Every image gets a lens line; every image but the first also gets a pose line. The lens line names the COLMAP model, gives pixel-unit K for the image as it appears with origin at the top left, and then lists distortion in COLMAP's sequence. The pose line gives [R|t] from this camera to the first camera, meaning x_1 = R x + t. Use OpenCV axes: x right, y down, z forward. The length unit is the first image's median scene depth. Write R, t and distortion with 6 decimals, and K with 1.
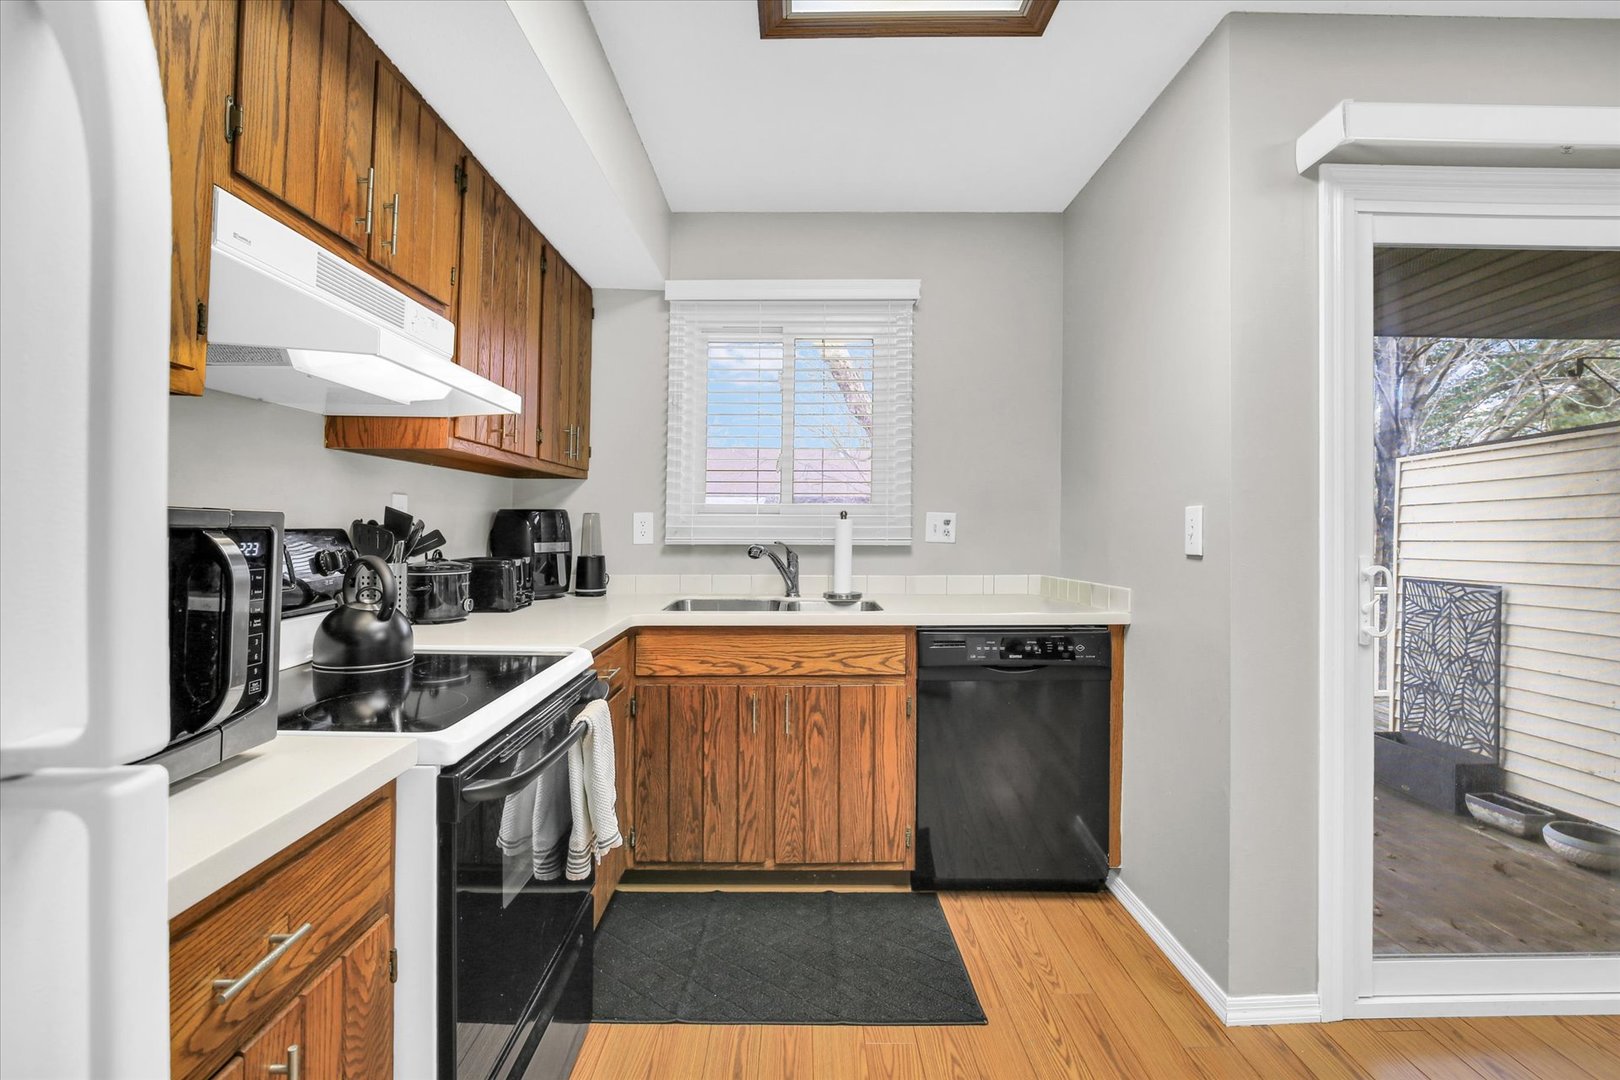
lens RADIAL K [[755.0, 0, 792.2], [0, 755.0, 502.5], [0, 0, 1]] dist [-0.031899, 0.006350]
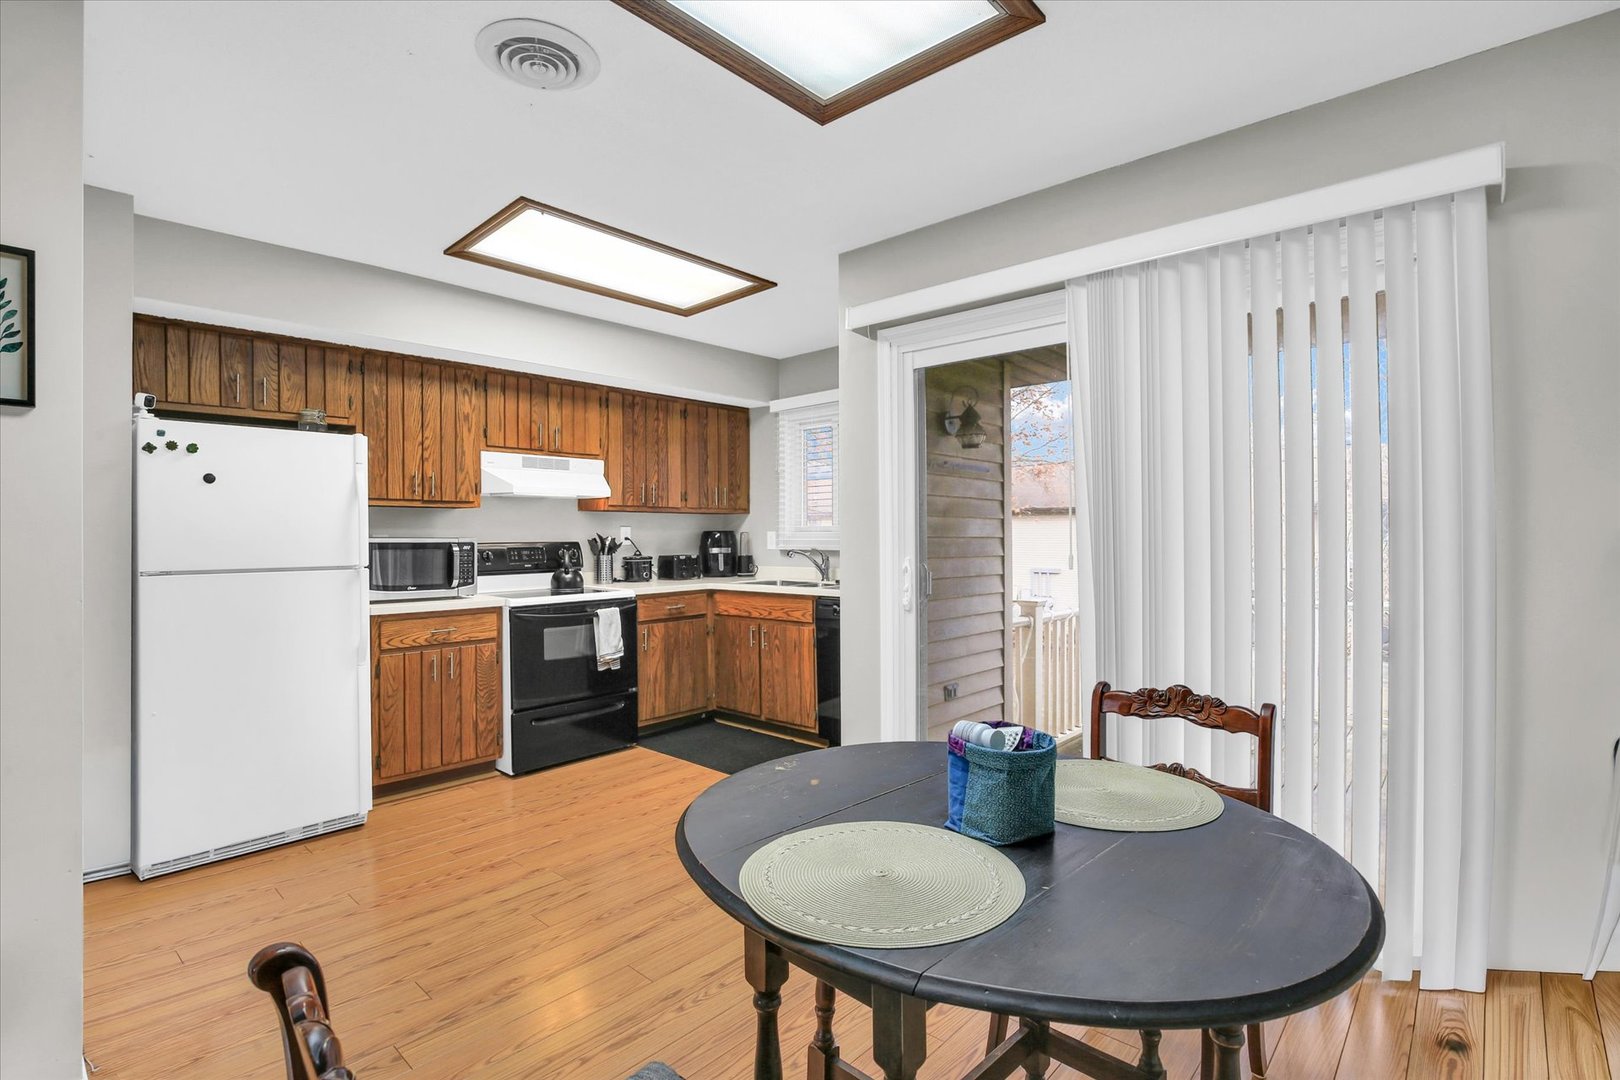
lens RADIAL K [[755.0, 0, 815.1], [0, 755.0, 526.5], [0, 0, 1]] dist [-0.031899, 0.006350]
pose [[0.740649, -0.014249, -0.671741, 1.359017], [0.027910, 0.999565, 0.009570, -0.015989], [0.671312, -0.025836, 0.740724, -0.312163]]
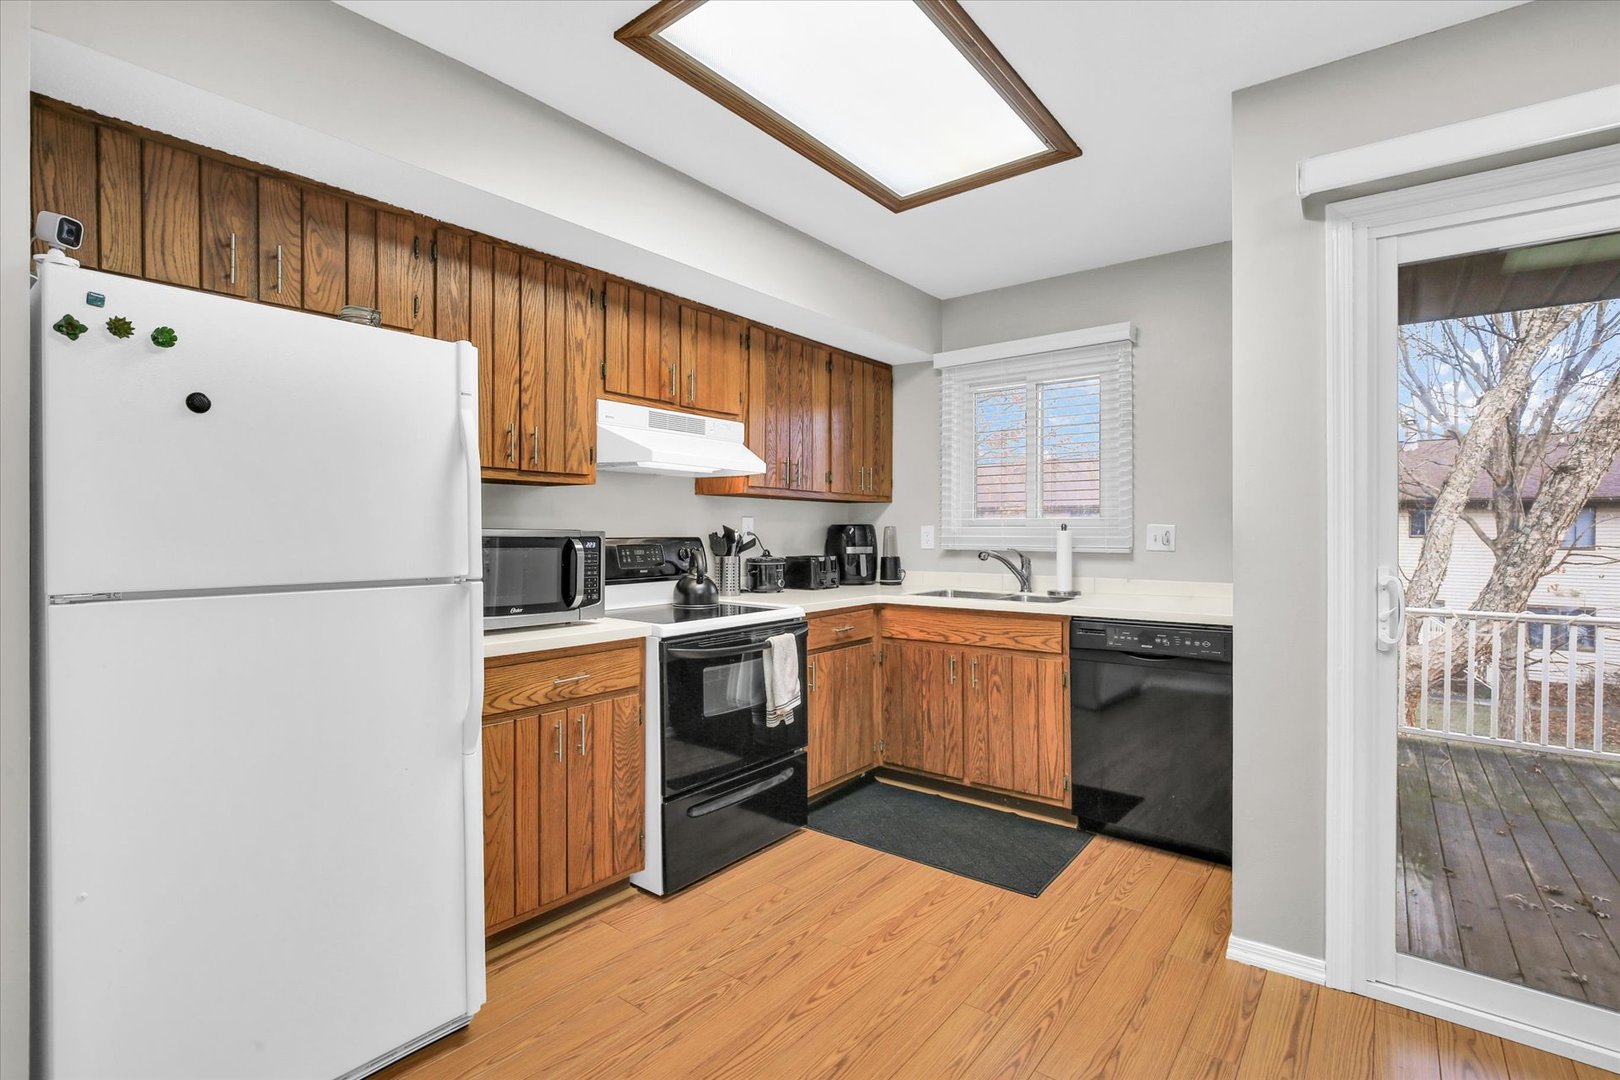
lens RADIAL K [[755.0, 0, 817.3], [0, 755.0, 534.0], [0, 0, 1]] dist [-0.031899, 0.006350]
pose [[0.788737, 0.000524, -0.614730, 0.606945], [0.018124, 0.999545, 0.024106, -0.010806], [0.614463, -0.030155, 0.788369, -0.247224]]
